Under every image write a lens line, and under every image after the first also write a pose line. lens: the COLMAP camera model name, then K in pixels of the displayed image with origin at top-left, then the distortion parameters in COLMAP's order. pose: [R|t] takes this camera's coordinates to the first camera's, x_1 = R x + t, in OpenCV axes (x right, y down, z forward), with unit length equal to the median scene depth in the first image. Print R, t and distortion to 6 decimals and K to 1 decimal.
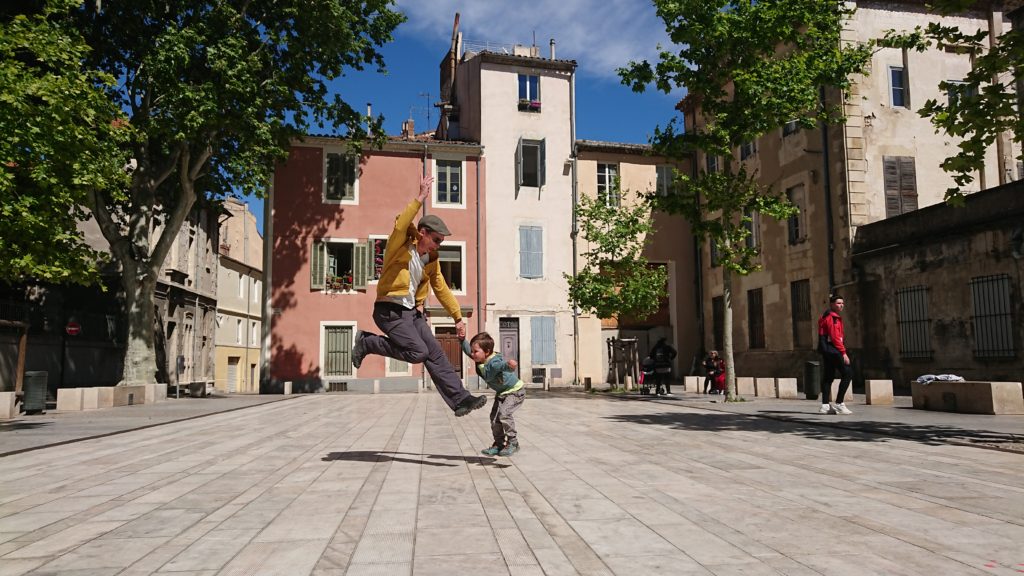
lens RADIAL K [[702.0, 0, 508.9], [0, 702.0, 290.3], [0, 0, 1]] dist [0.004433, -0.008032]
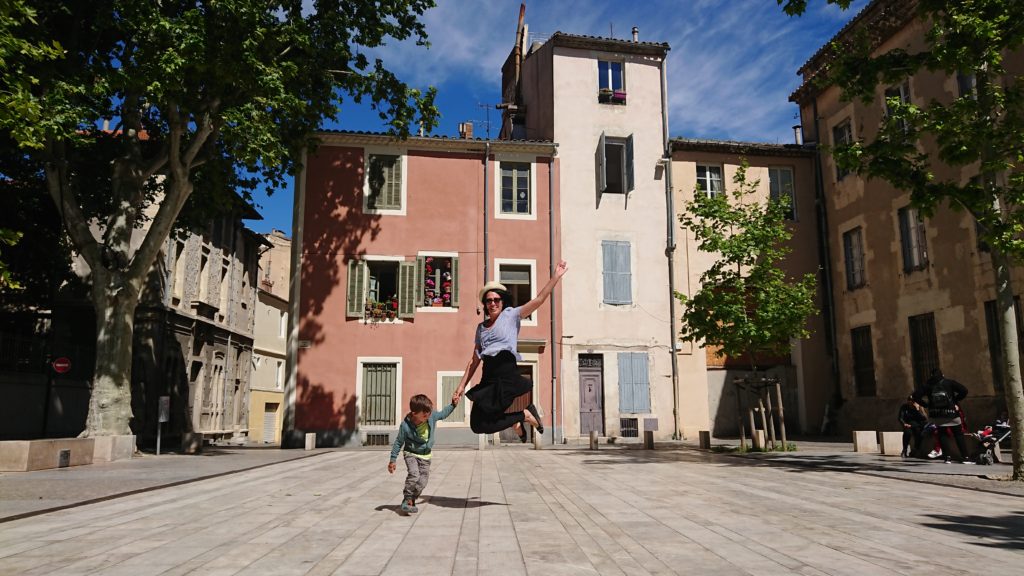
lens RADIAL K [[702.0, 0, 516.0], [0, 702.0, 291.3], [0, 0, 1]] dist [0.004433, -0.008032]
pose [[0.997814, -0.004072, -0.065967, -0.031354], [-0.000423, 0.997687, -0.067972, 0.022152], [0.066091, 0.067851, 0.995504, 0.192997]]
